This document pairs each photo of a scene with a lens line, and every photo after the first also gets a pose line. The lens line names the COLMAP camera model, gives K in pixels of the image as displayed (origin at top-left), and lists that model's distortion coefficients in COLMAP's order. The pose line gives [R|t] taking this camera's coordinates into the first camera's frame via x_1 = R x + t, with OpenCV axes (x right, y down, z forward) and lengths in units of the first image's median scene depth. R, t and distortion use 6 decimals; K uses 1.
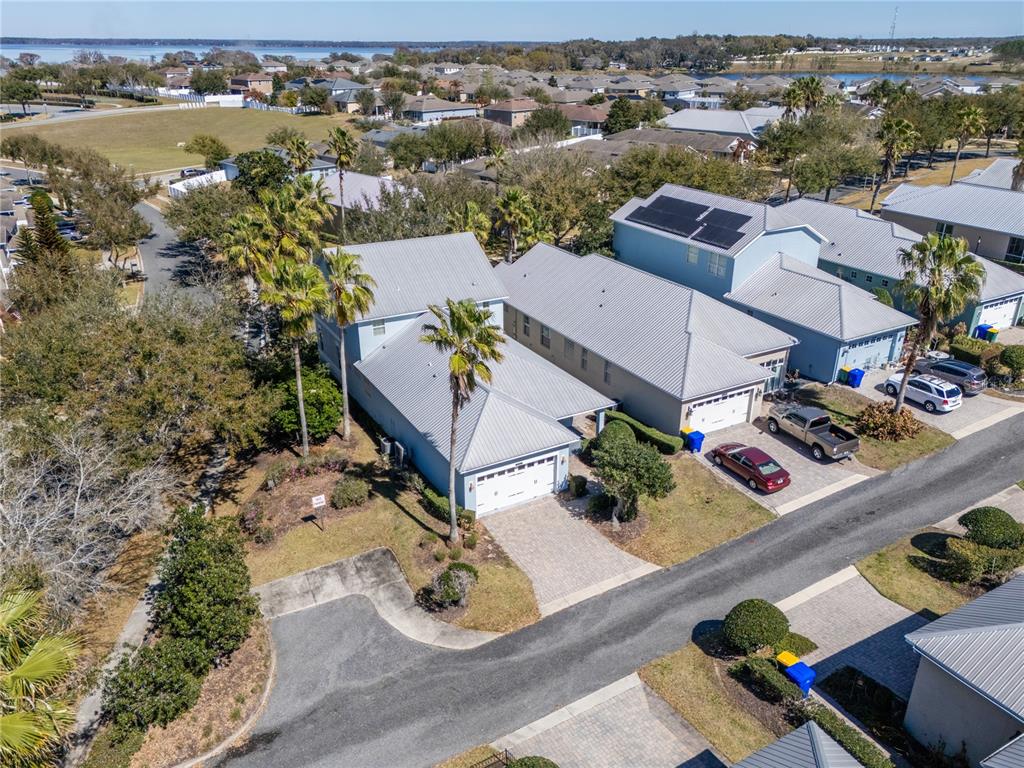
lens RADIAL K [[760.9, 0, 517.5], [0, 760.9, 382.1], [0, 0, 1]] dist [0.060544, -0.040531]
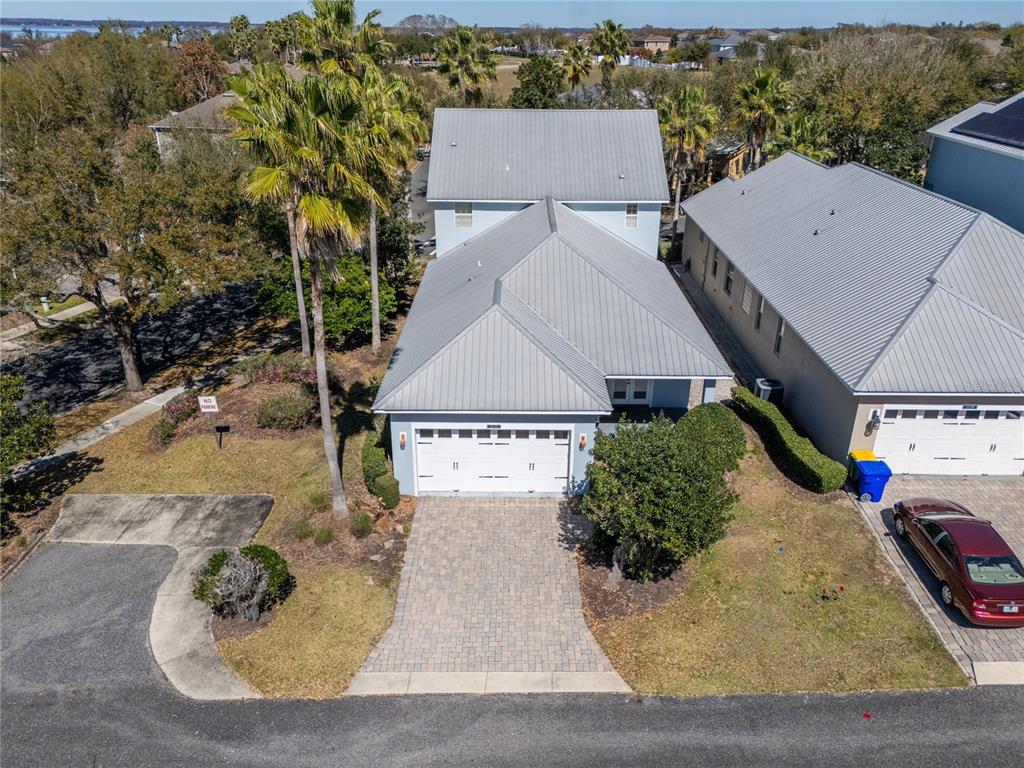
lens RADIAL K [[760.5, 0, 515.1], [0, 760.5, 382.5], [0, 0, 1]] dist [0.062318, -0.048198]
pose [[0.867829, 0.211397, -0.449649, 0.243862], [-0.205134, 0.976687, 0.063265, 0.030379], [0.452541, 0.037335, 0.890962, 0.429715]]
